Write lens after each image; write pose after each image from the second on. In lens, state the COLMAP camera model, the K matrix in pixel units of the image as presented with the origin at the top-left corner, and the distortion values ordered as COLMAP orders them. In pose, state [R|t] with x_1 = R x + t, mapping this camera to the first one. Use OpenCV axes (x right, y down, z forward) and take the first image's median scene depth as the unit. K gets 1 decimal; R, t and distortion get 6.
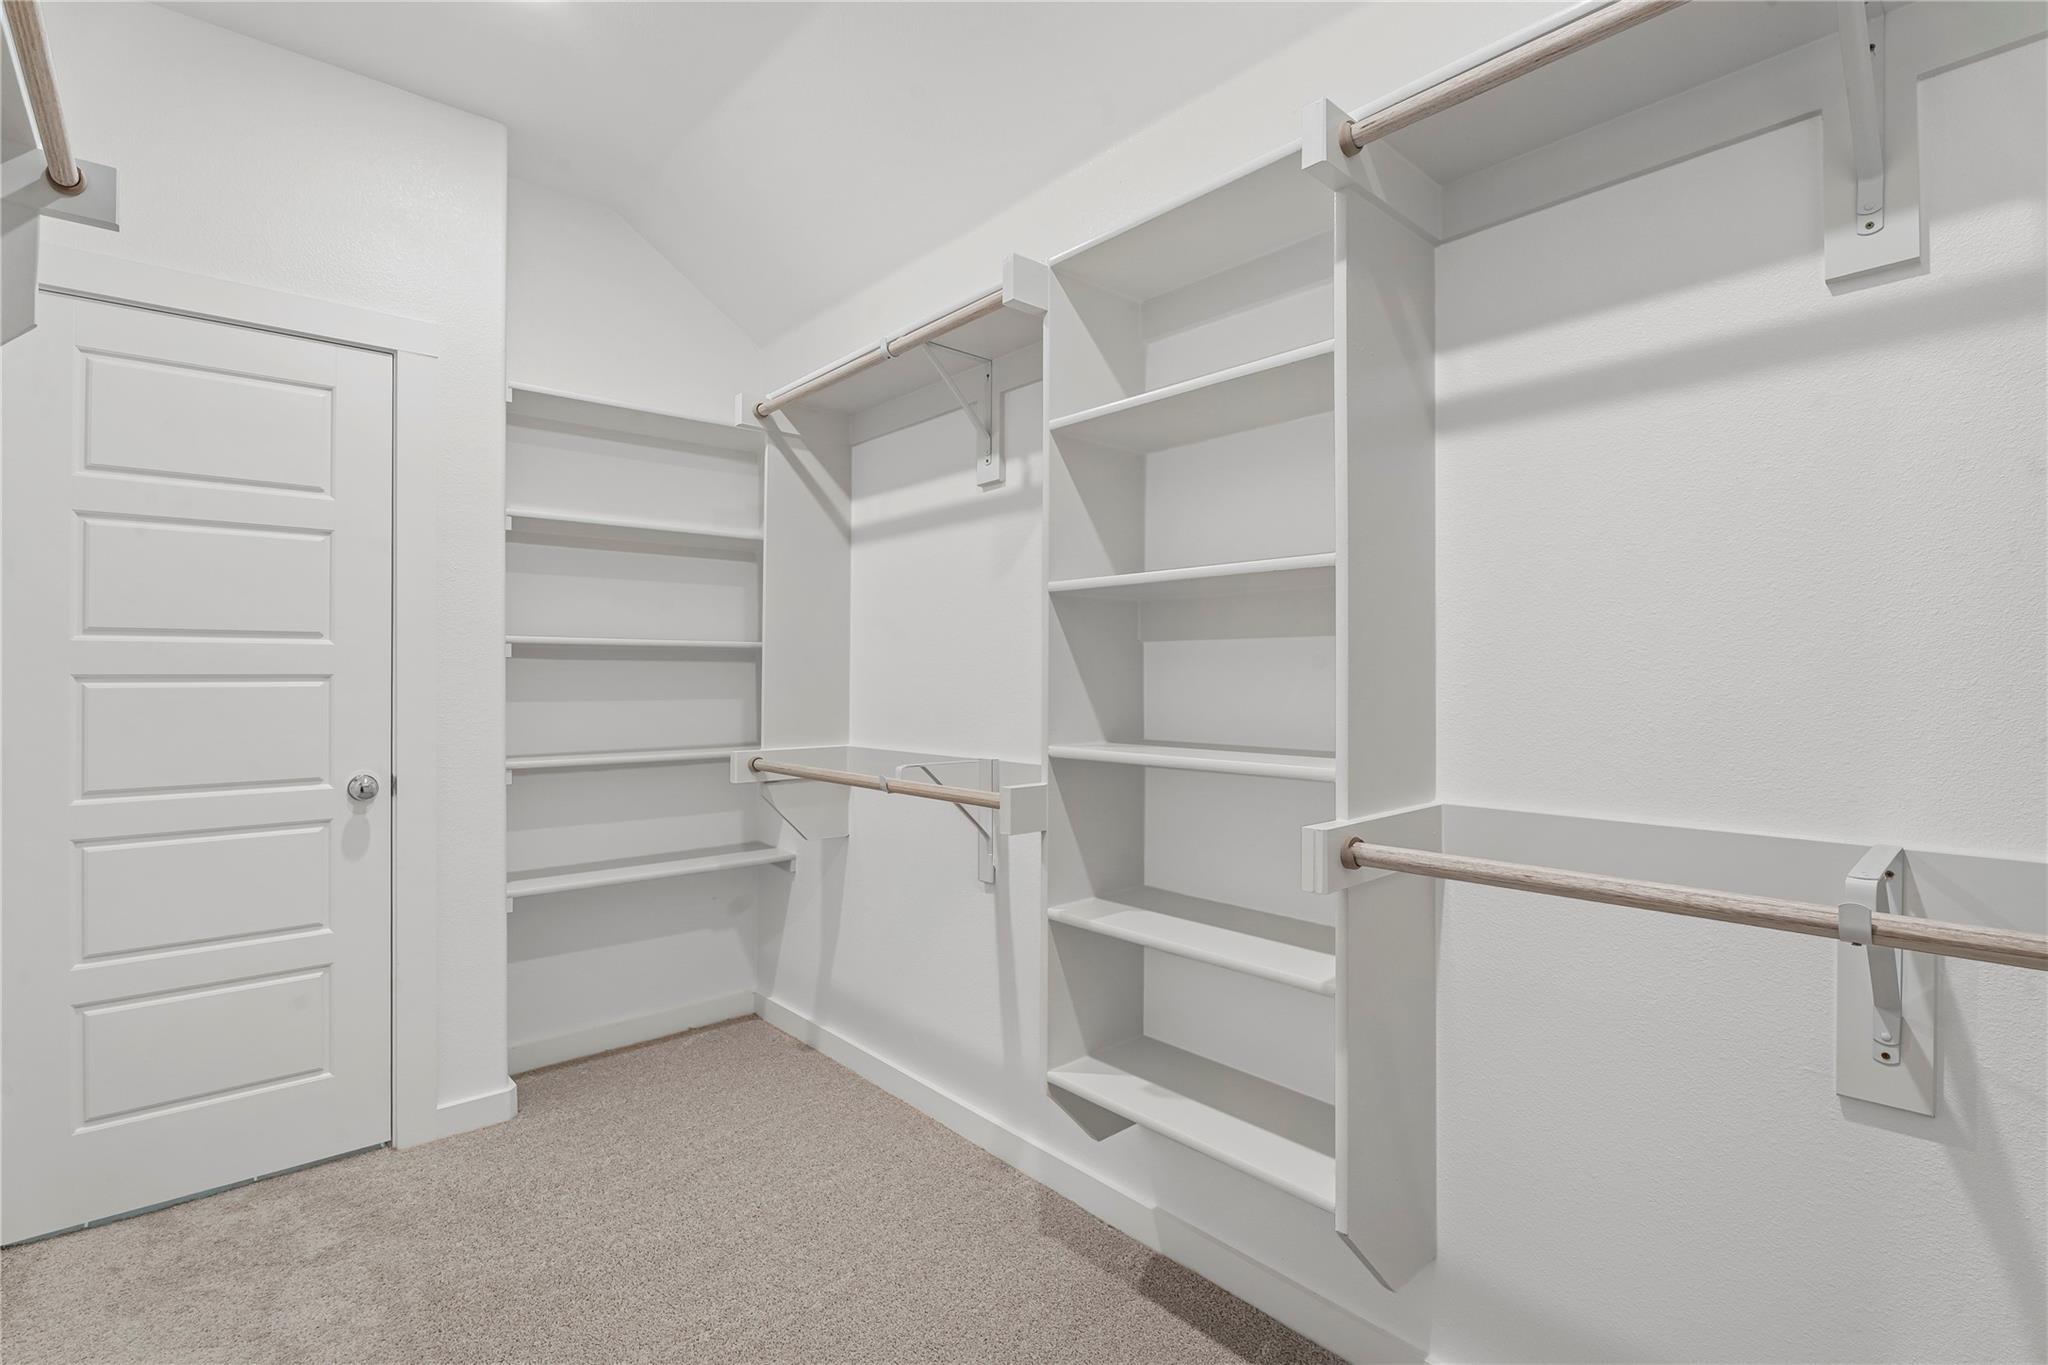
lens RADIAL K [[943.8, 0, 1024.0], [0, 943.8, 682.5], [0, 0, 1]] dist [-0.019057, -0.000320]
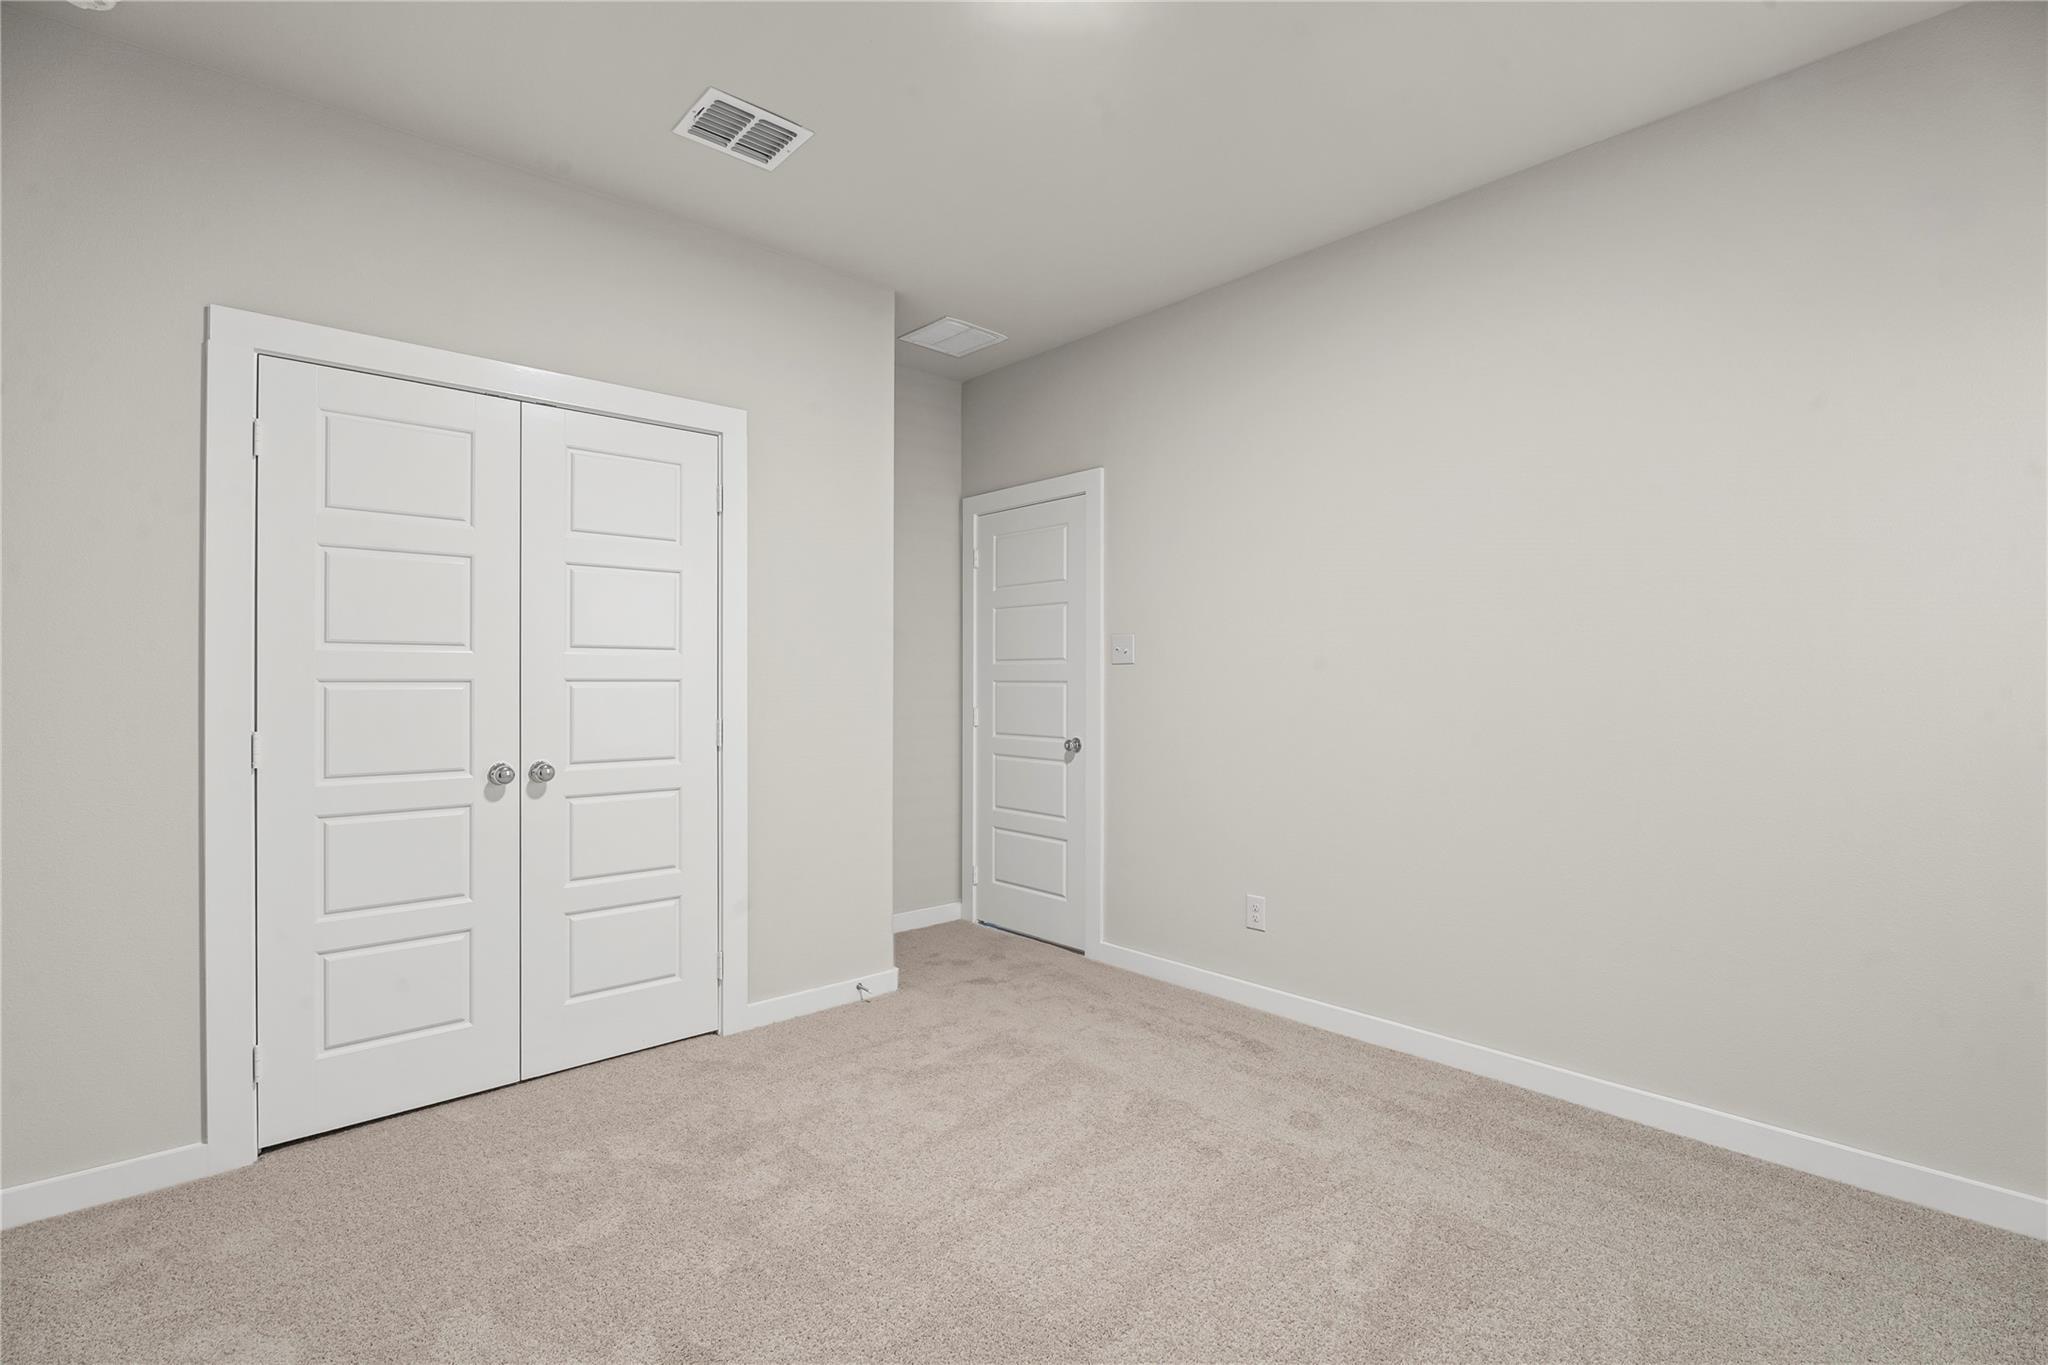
lens RADIAL K [[847.6, 0, 1024.0], [0, 847.6, 682.5], [0, 0, 1]] dist [-0.016105, 0.000120]
pose [[0.999223, -0.001264, -0.039396, -0.107828], [0.001164, 0.999996, -0.002554, 0.001017], [0.039399, 0.002507, 0.999220, -0.100397]]
